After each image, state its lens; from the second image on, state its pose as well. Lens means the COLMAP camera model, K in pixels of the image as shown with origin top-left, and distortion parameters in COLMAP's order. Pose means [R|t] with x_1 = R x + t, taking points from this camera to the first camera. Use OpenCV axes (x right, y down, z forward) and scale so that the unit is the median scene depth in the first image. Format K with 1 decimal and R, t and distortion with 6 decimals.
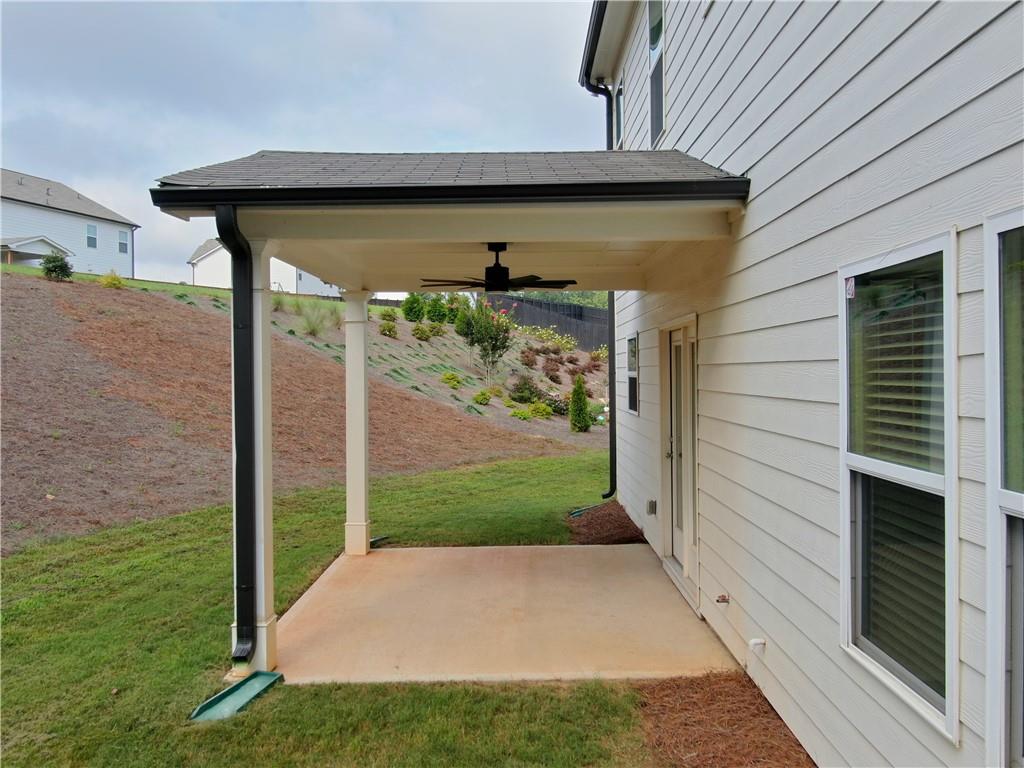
lens RADIAL K [[864.1, 0, 512.8], [0, 864.1, 382.9], [0, 0, 1]] dist [-0.000936, 0.002892]
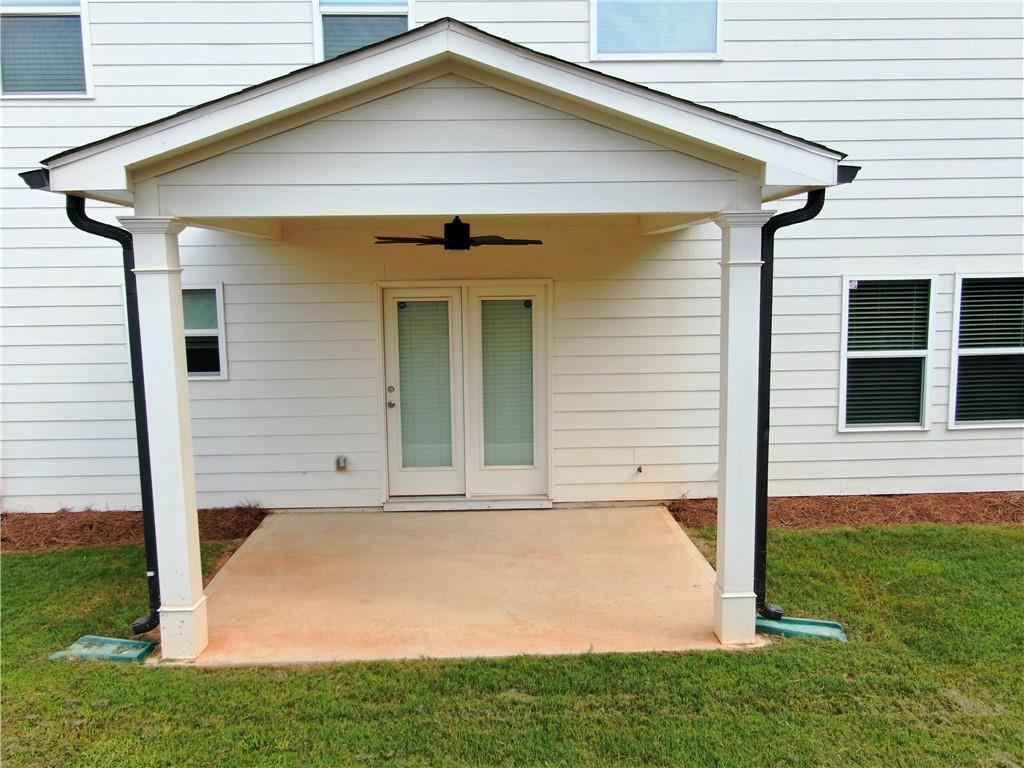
lens RADIAL K [[864.1, 0, 512.0], [0, 864.1, 383.8], [0, 0, 1]] dist [-0.000936, 0.002892]
pose [[-0.039182, -0.130915, 0.990619, -0.227425], [0.023196, 0.990994, 0.131882, -0.019674], [-0.998963, 0.028146, -0.035792, 0.230688]]
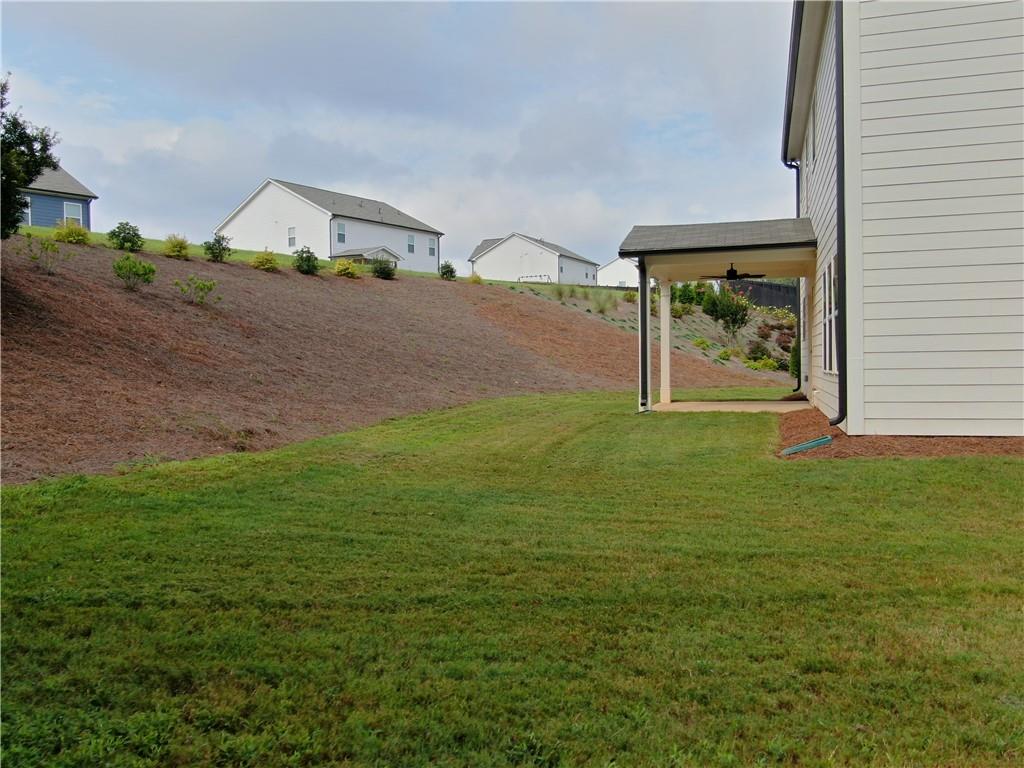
lens RADIAL K [[864.1, 0, 512.0], [0, 864.1, 383.1], [0, 0, 1]] dist [-0.000936, 0.002892]
pose [[0.962122, 0.003172, -0.272601, 0.011143], [0.000584, 0.999906, 0.013697, 0.032884], [0.272618, -0.013338, 0.962030, -0.331680]]
